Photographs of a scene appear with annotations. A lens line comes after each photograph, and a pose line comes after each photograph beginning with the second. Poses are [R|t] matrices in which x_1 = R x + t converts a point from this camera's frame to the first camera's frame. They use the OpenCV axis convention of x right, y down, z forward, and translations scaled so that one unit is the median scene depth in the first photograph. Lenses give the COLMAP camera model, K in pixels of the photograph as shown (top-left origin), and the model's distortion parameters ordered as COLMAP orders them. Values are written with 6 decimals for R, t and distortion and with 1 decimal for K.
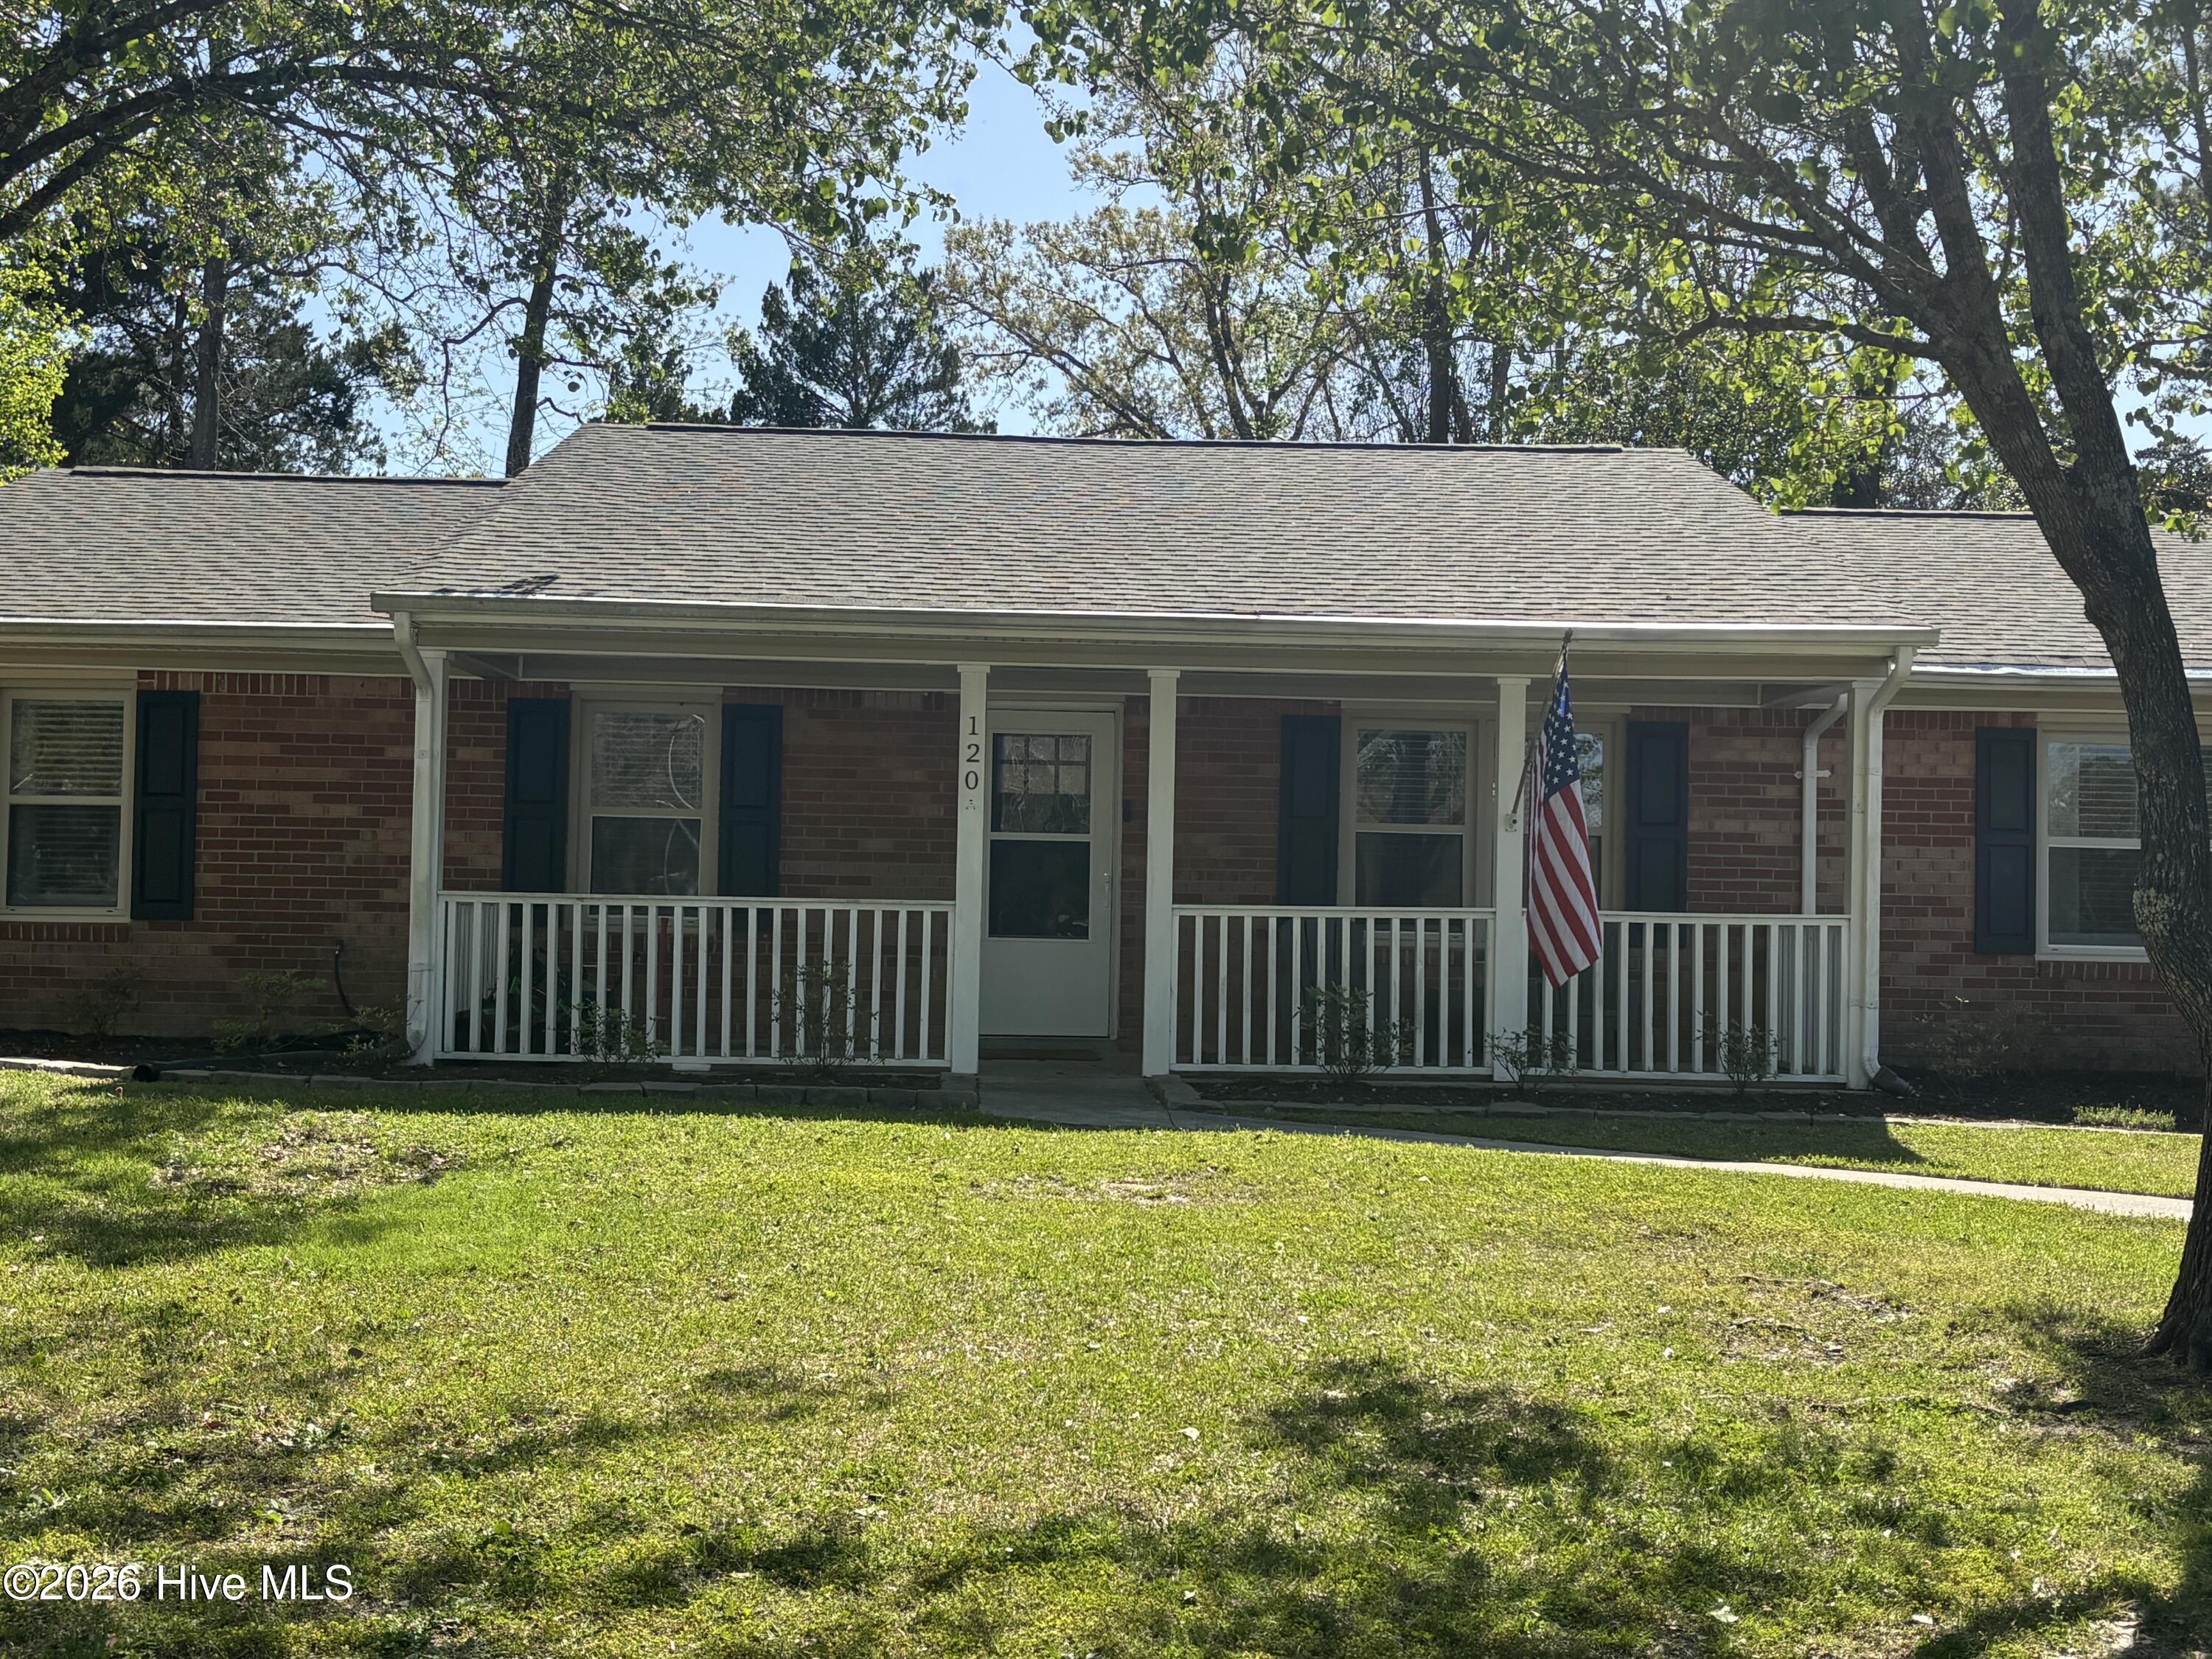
lens RADIAL K [[2734.3, 0, 1106.0], [0, 2734.3, 829.5], [0, 0, 1]] dist [0.105732, -0.009237]
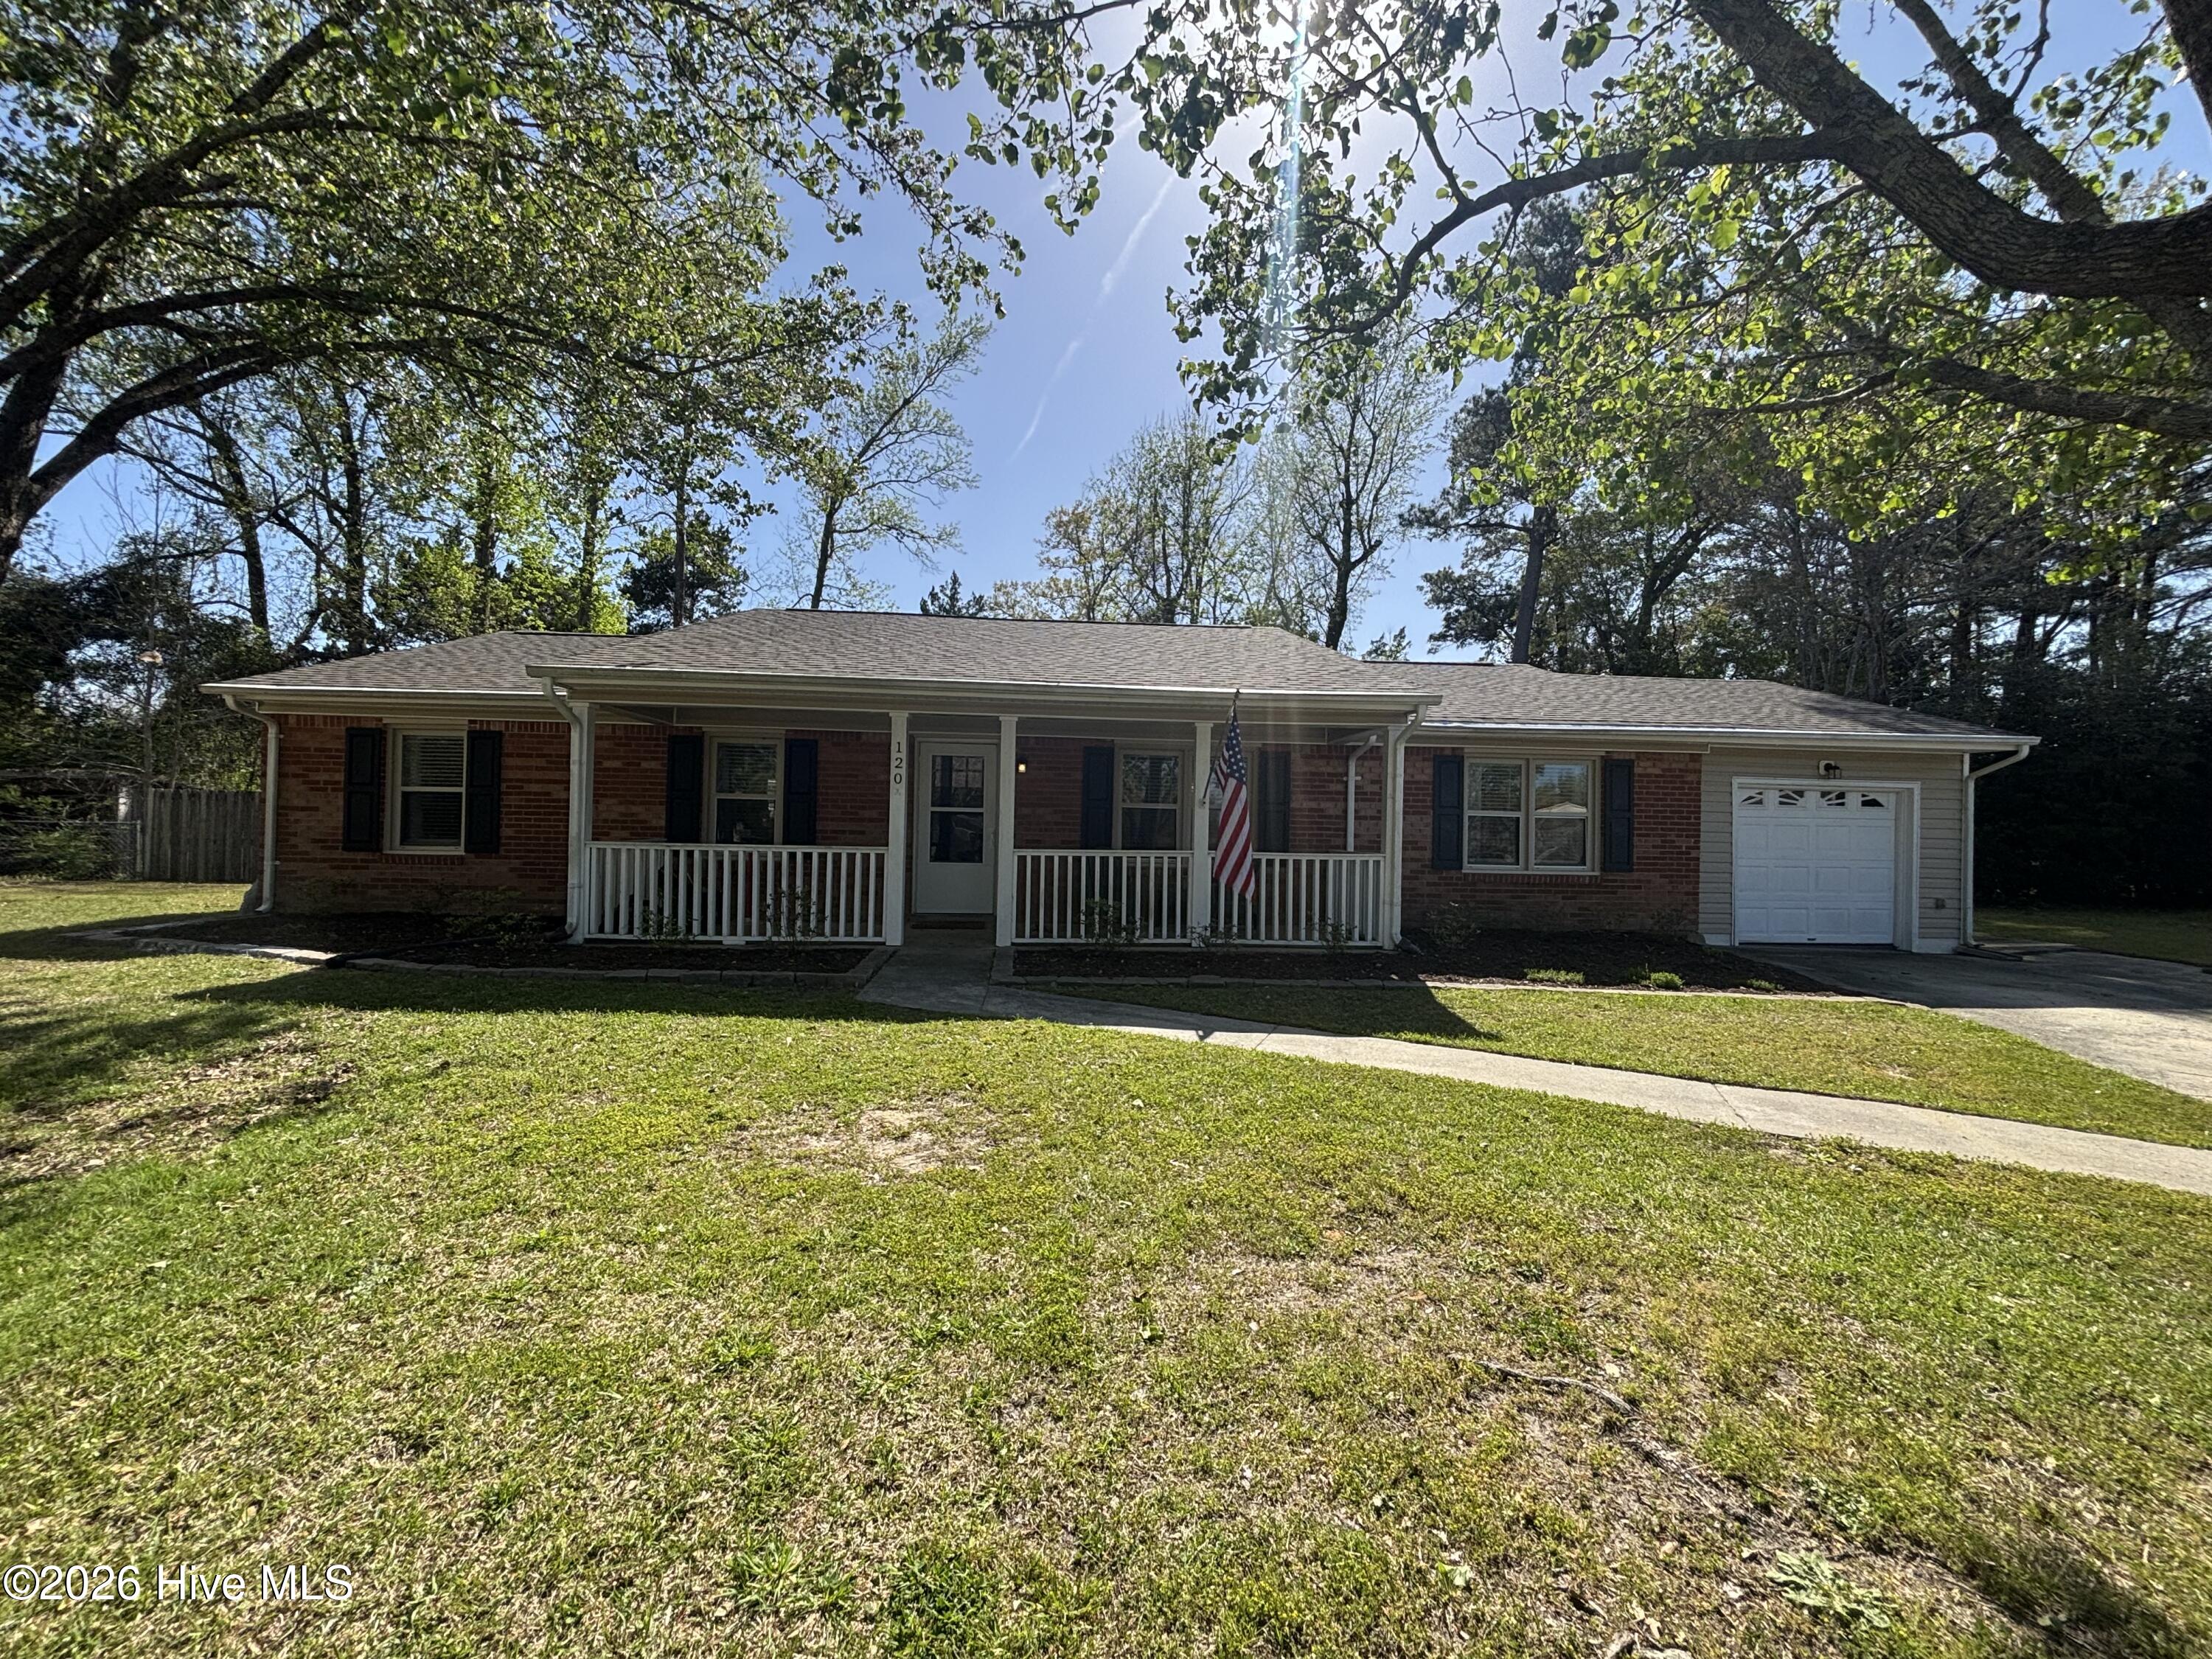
lens RADIAL K [[894.6, 0, 1106.0], [0, 894.6, 829.5], [0, 0, 1]] dist [0.000890, 0.000482]
pose [[0.998958, 0.000953, 0.045619, 0.057672], [-0.002332, 0.999542, 0.030185, -0.002972], [-0.045569, -0.030260, 0.998503, 0.416211]]
